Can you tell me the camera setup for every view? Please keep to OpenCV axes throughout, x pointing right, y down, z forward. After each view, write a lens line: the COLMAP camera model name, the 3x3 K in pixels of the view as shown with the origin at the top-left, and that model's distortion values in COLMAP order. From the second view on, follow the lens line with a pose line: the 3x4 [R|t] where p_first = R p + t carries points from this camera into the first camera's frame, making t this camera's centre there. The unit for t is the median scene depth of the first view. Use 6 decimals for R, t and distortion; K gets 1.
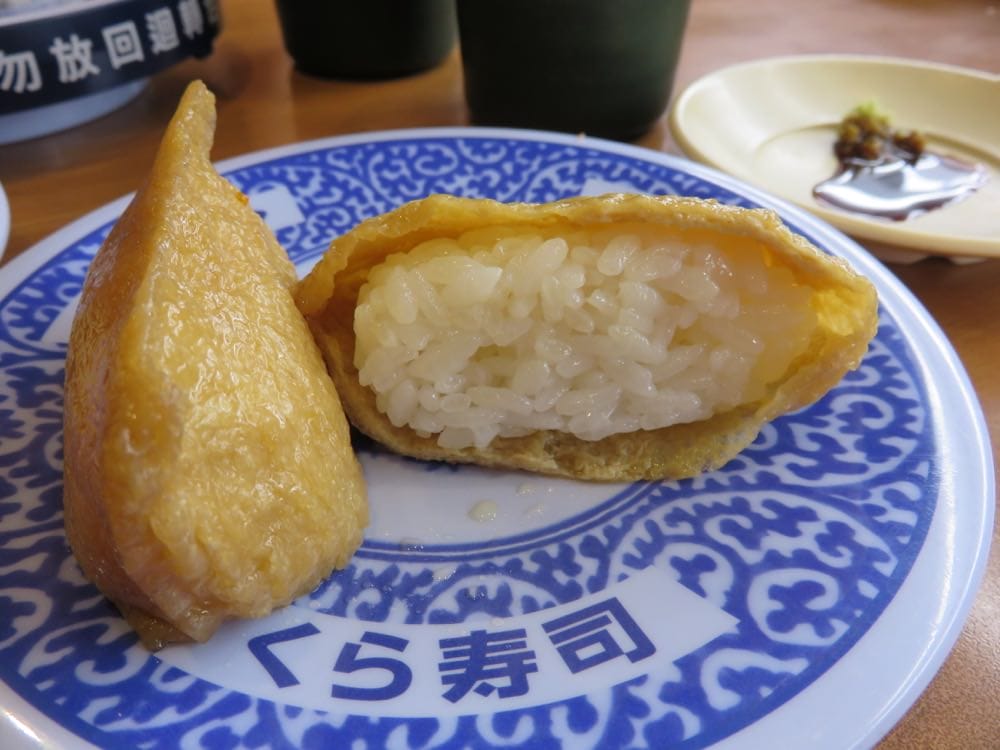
lens RADIAL K [[763.1, 0, 515.3], [0, 763.1, 344.1], [0, 0, 1]] dist [-0.000656, -0.021005]
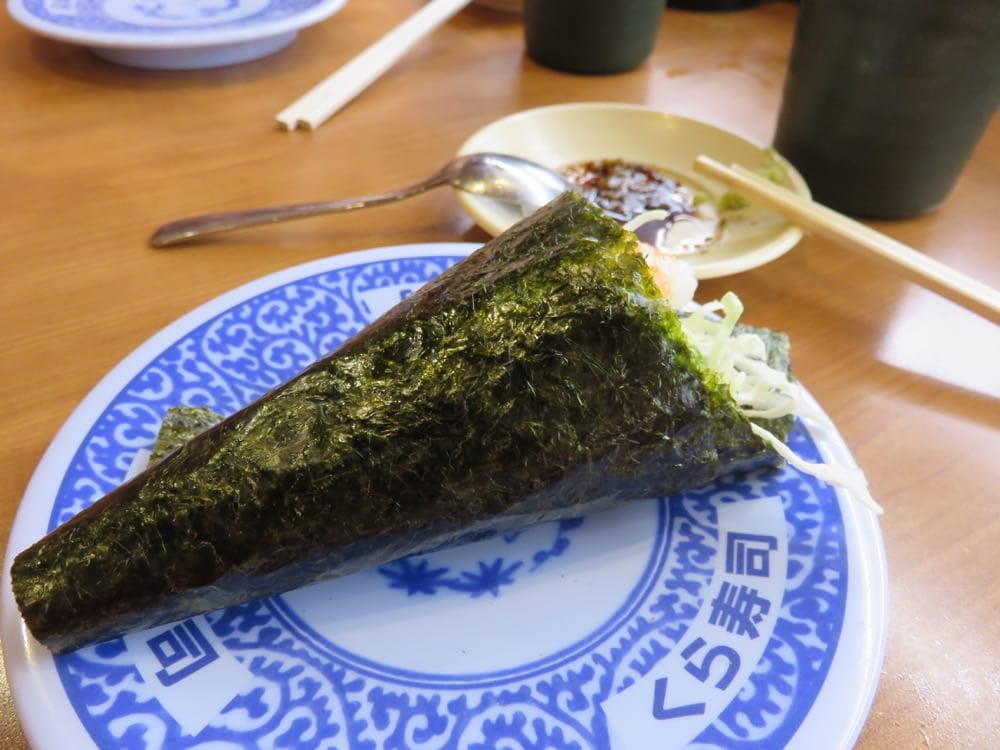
lens RADIAL K [[763.1, 0, 508.2], [0, 763.1, 374.6], [0, 0, 1]] dist [-0.000656, -0.021005]
pose [[0.378246, 0.621959, -0.685637, 0.855719], [-0.602561, 0.727693, 0.327694, -0.726557], [0.702745, 0.289189, 0.650015, 0.281585]]
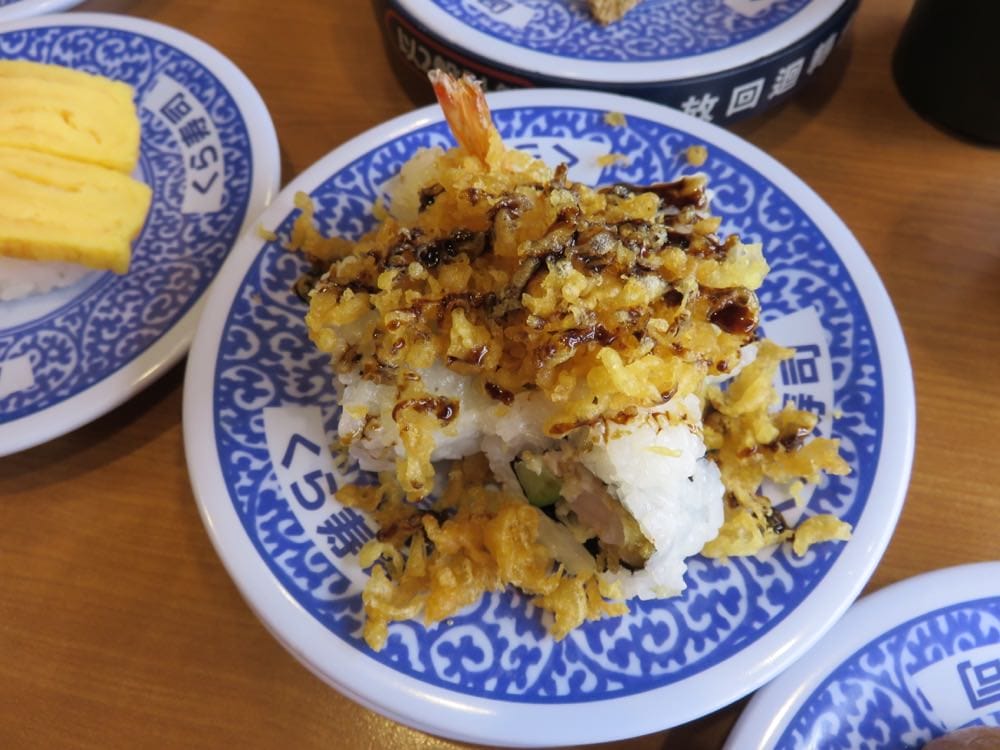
lens RADIAL K [[763.1, 0, 510.8], [0, 763.1, 385.5], [0, 0, 1]] dist [-0.000656, -0.021005]
pose [[0.593893, 0.707675, -0.382738, 0.561658], [-0.467894, 0.690799, 0.551245, -0.900956], [0.654497, -0.148300, 0.741377, -0.091267]]
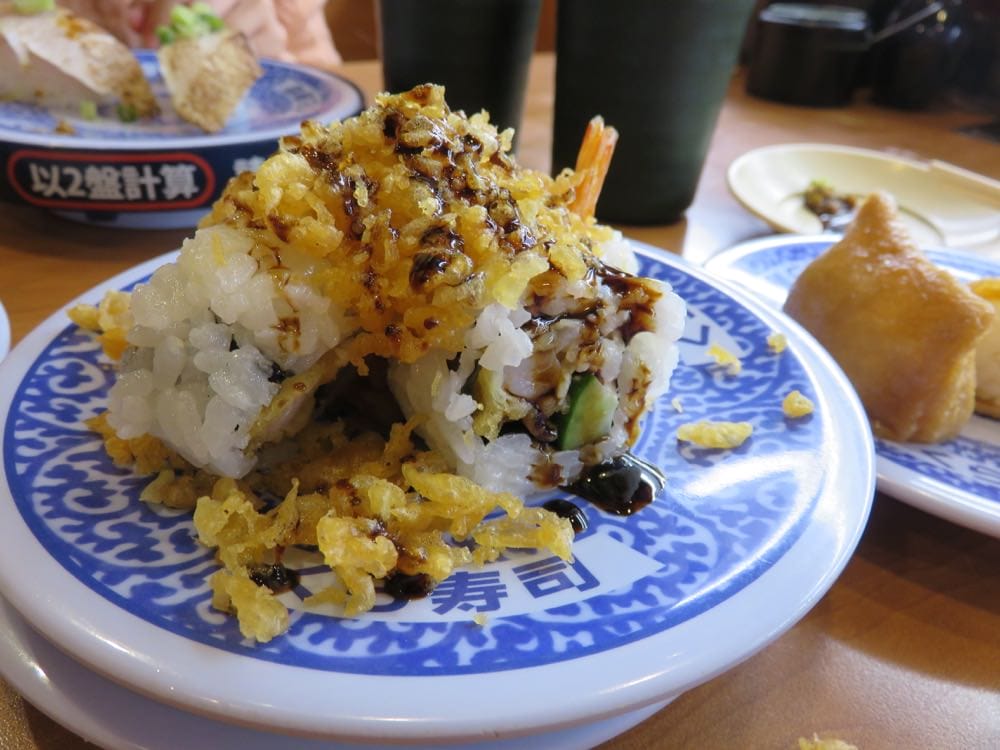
lens RADIAL K [[763.1, 0, 499.7], [0, 763.1, 373.4], [0, 0, 1]] dist [-0.000656, -0.021005]
pose [[-0.491291, 0.434520, -0.754868, 0.986587], [-0.569742, 0.495215, 0.655863, -1.093507], [0.658807, 0.752300, 0.004269, 1.359217]]
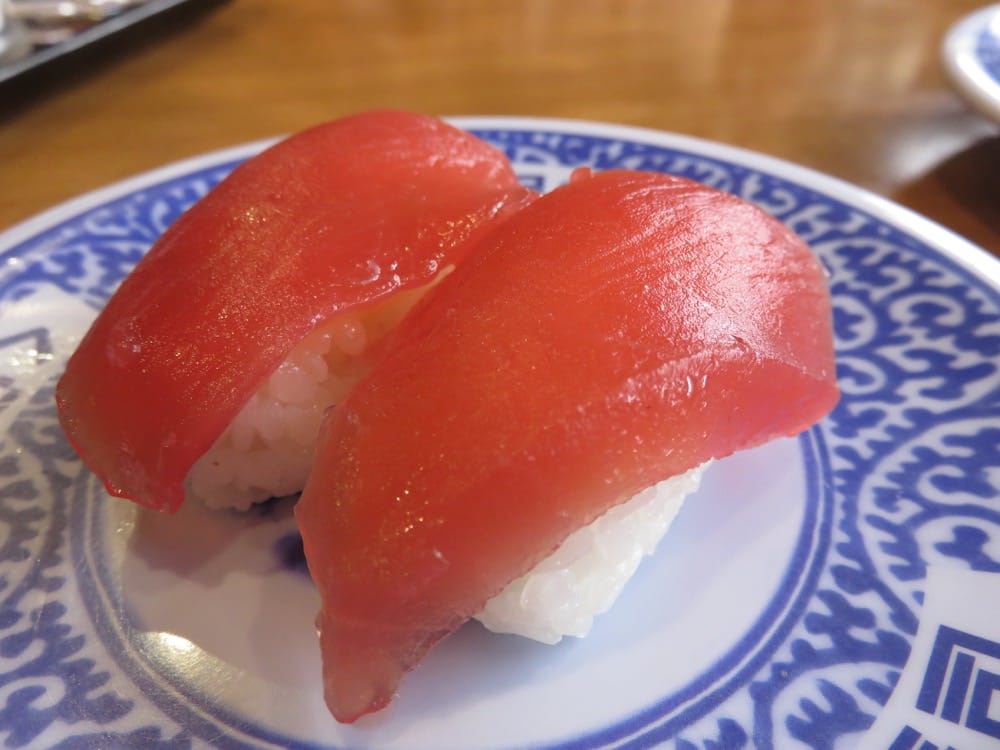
lens RADIAL K [[763.1, 0, 502.1], [0, 763.1, 336.4], [0, 0, 1]] dist [-0.000656, -0.021005]
pose [[0.852800, -0.330019, 0.404747, -0.419579], [0.329859, 0.941246, 0.072454, -0.136382], [-0.404877, 0.071721, 0.911554, 0.399432]]
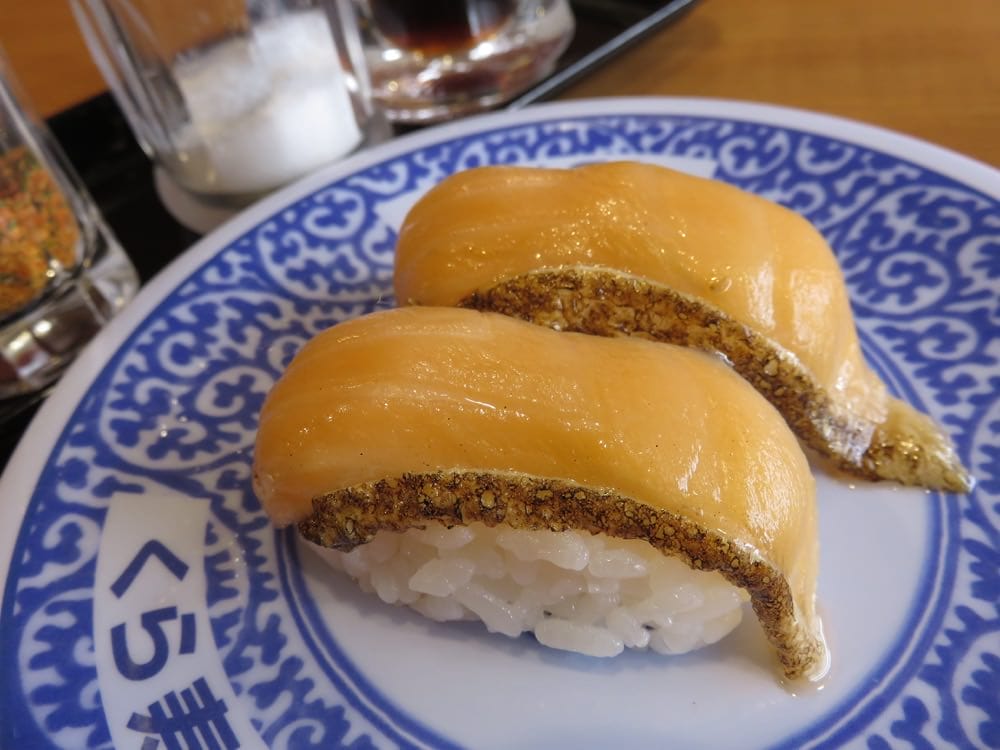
lens RADIAL K [[763.1, 0, 505.1], [0, 763.1, 377.7], [0, 0, 1]] dist [-0.000656, -0.021005]
pose [[-0.993687, 0.071711, 0.086281, -0.091385], [0.091781, 0.077313, 0.992773, -1.031947], [0.064522, 0.994425, -0.083406, 1.274725]]
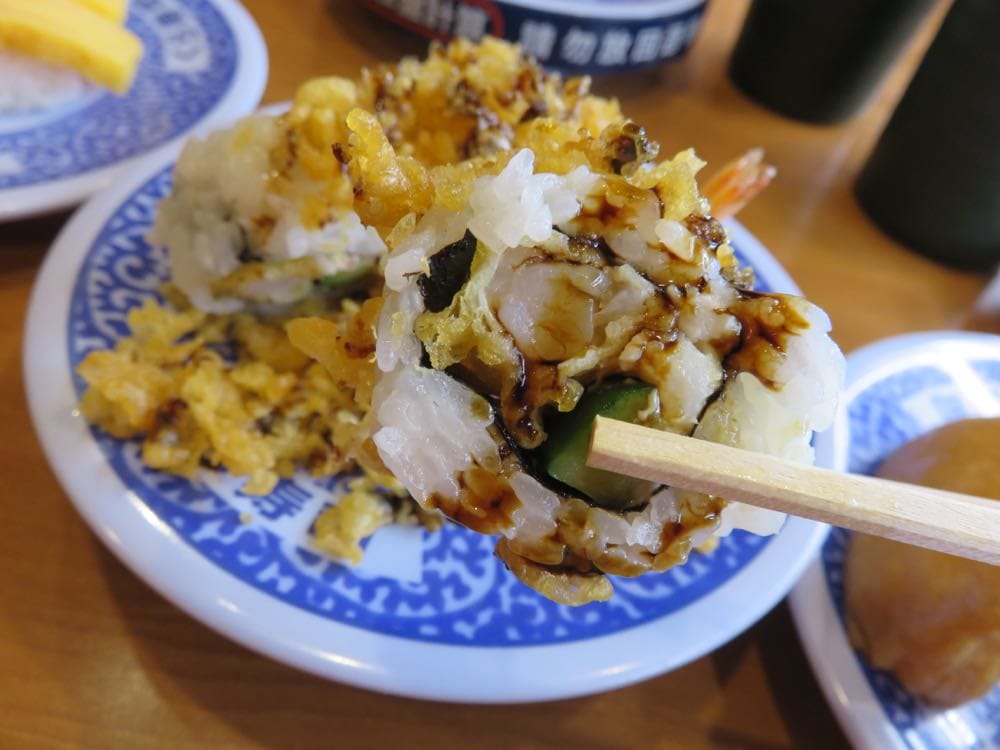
lens RADIAL K [[763.1, 0, 494.8], [0, 763.1, 377.2], [0, 0, 1]] dist [-0.000656, -0.021005]
pose [[-0.915195, 0.149557, -0.374234, 0.452865], [-0.366266, 0.078733, 0.927173, -1.532513], [0.168130, 0.985613, -0.017278, 1.454562]]
